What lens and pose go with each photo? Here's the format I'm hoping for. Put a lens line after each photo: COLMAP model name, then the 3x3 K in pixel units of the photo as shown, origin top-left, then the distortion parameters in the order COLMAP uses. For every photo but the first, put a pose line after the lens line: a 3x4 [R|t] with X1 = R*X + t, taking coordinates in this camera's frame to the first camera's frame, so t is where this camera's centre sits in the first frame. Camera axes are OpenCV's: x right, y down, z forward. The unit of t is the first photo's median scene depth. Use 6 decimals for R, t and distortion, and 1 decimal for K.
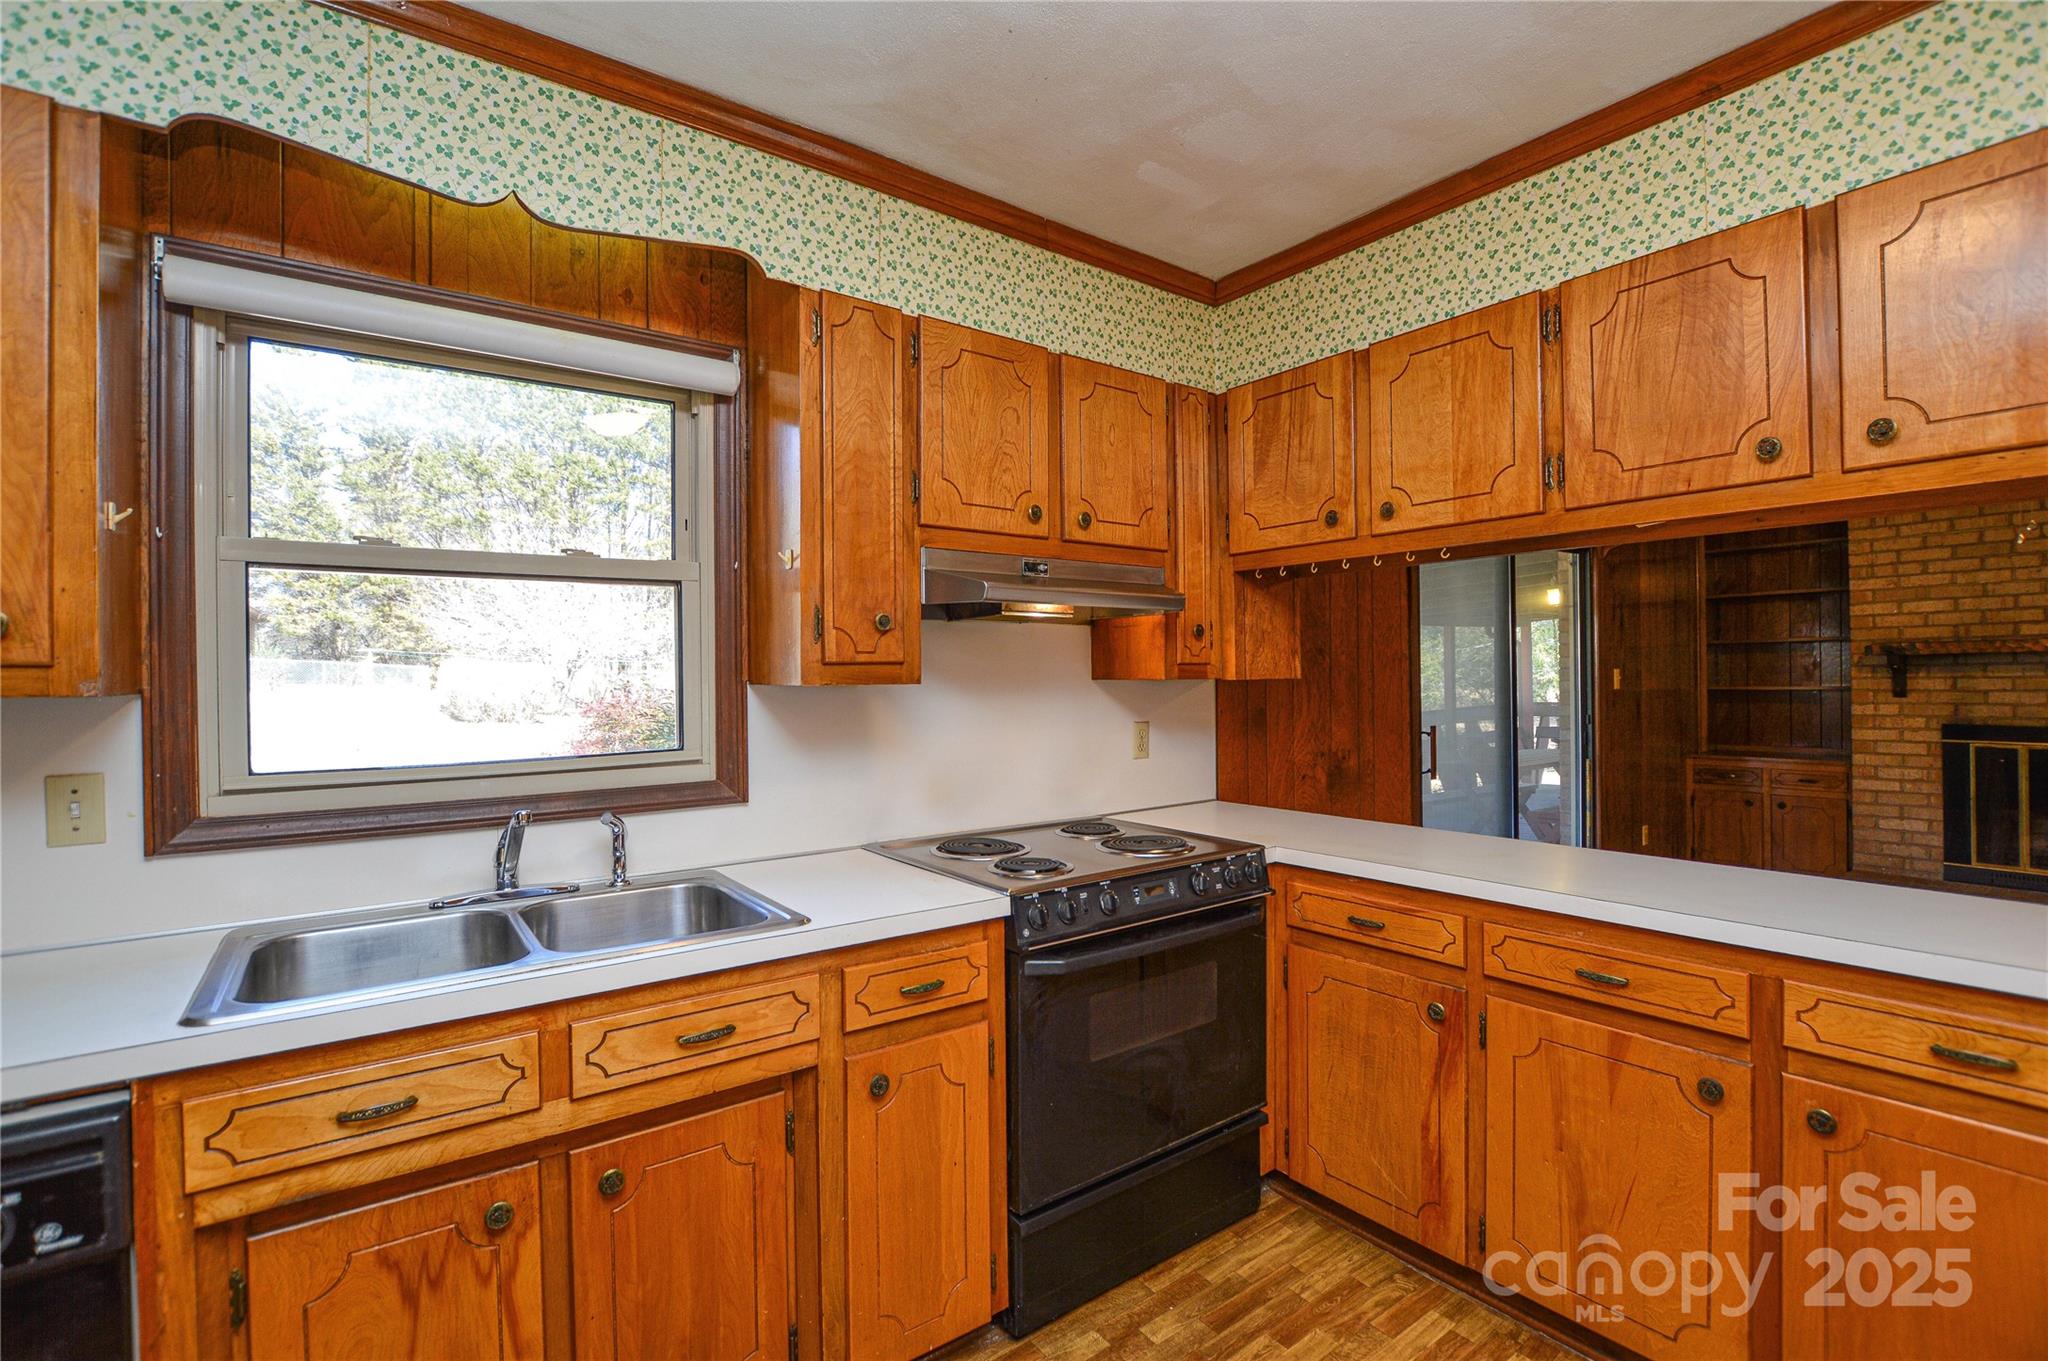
lens RADIAL K [[913.3, 0, 1020.9], [0, 913.3, 675.9], [0, 0, 1]] dist [-0.023333, 0.000950]
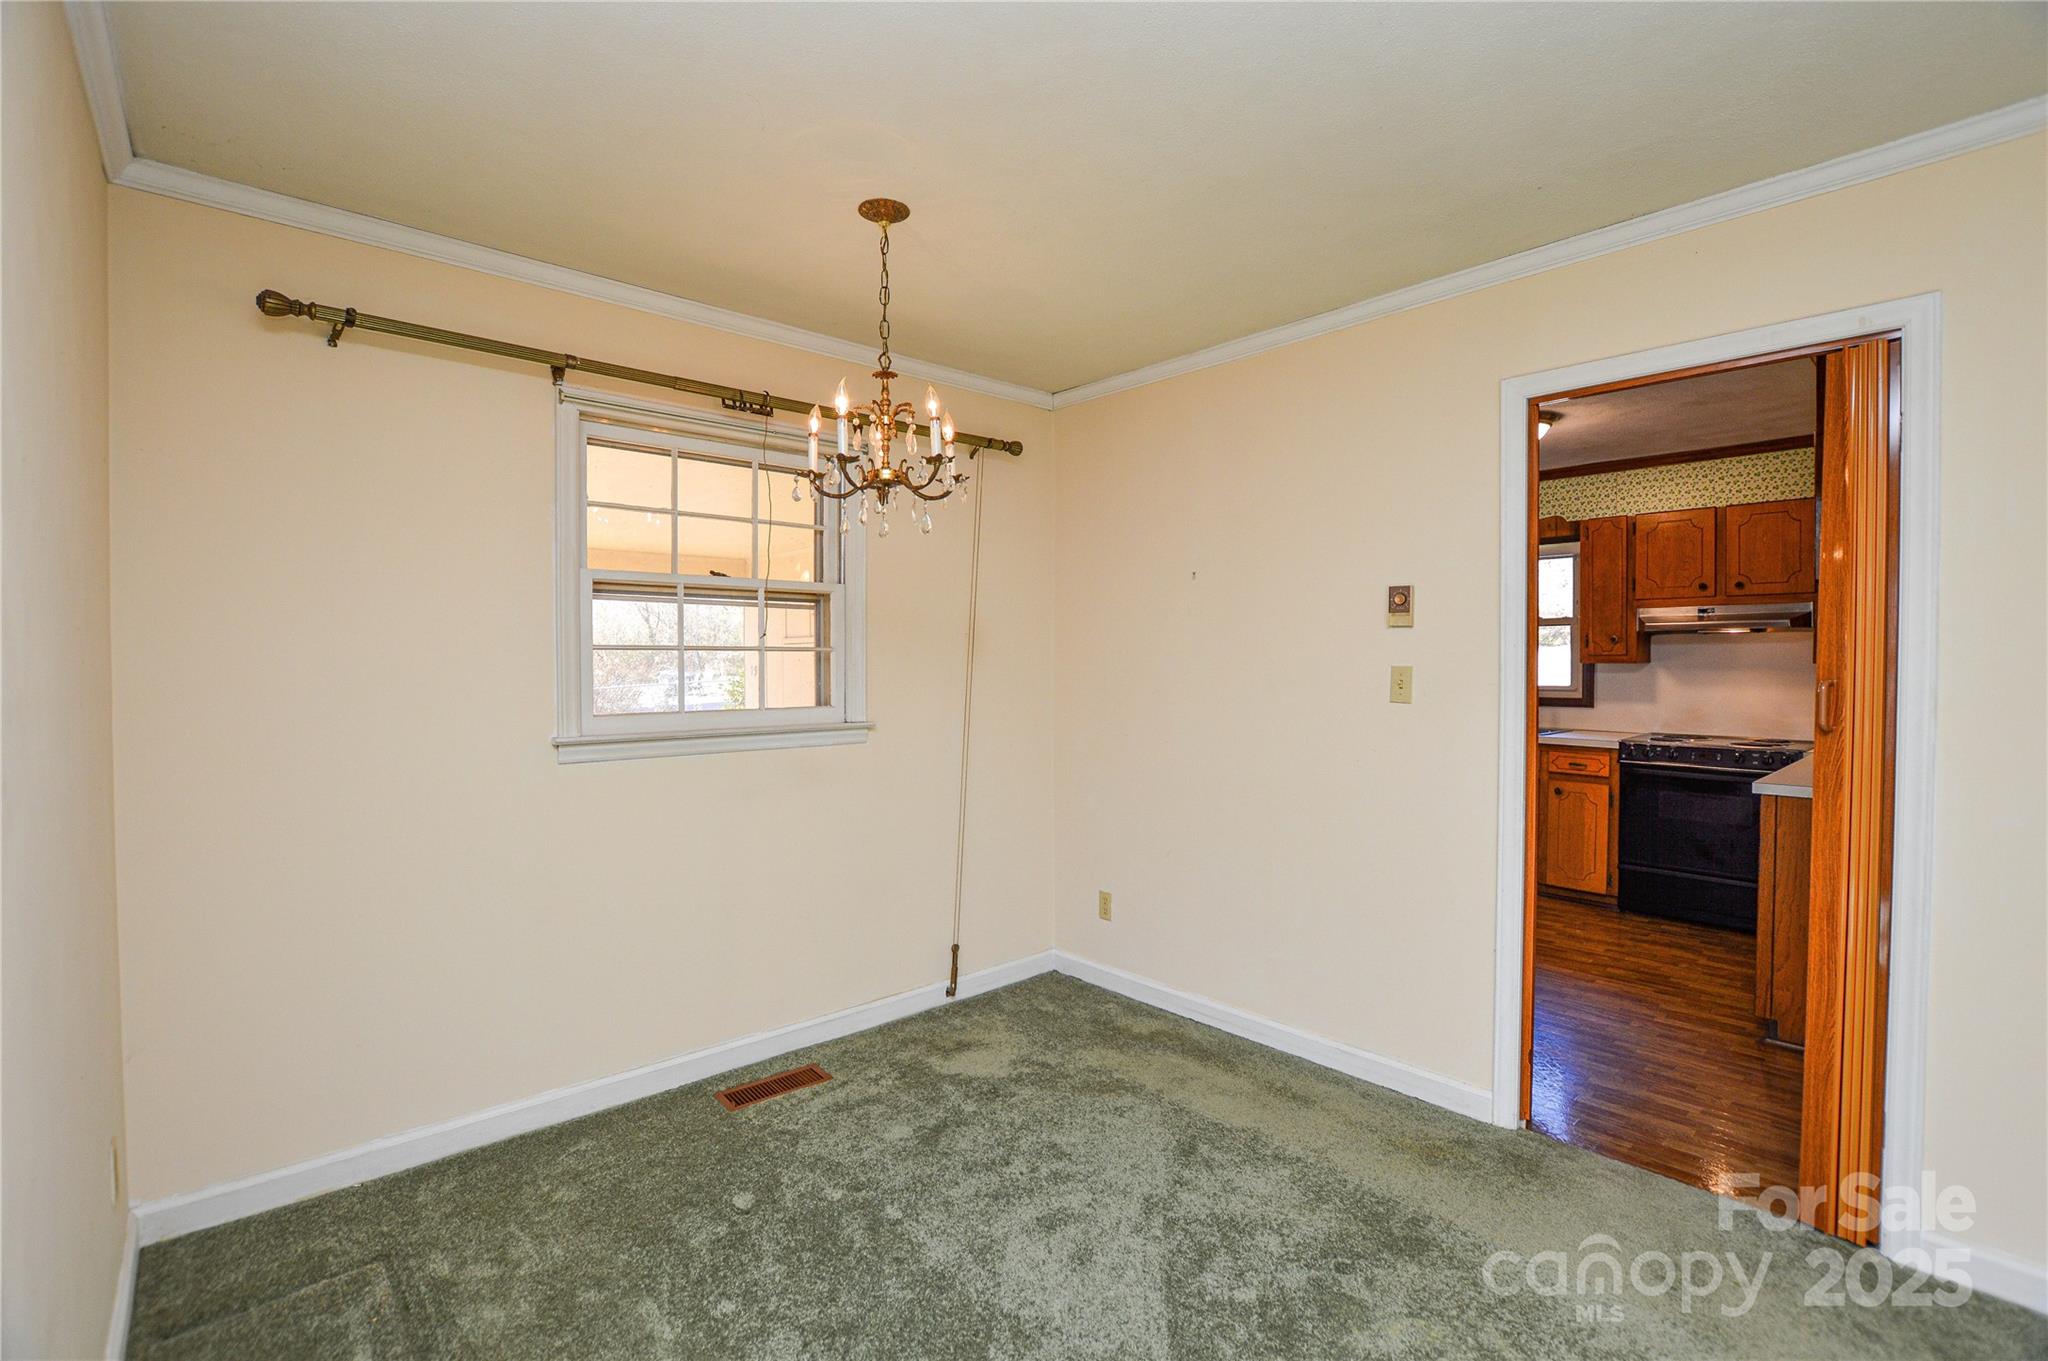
lens RADIAL K [[919.2, 0, 1028.5], [0, 919.2, 678.5], [0, 0, 1]] dist [-0.028490, 0.001843]
pose [[0.100462, 0.033000, -0.994393, 2.284288], [0.002856, 0.999436, 0.033456, -0.039380], [0.994937, -0.006201, 0.100311, -0.932578]]
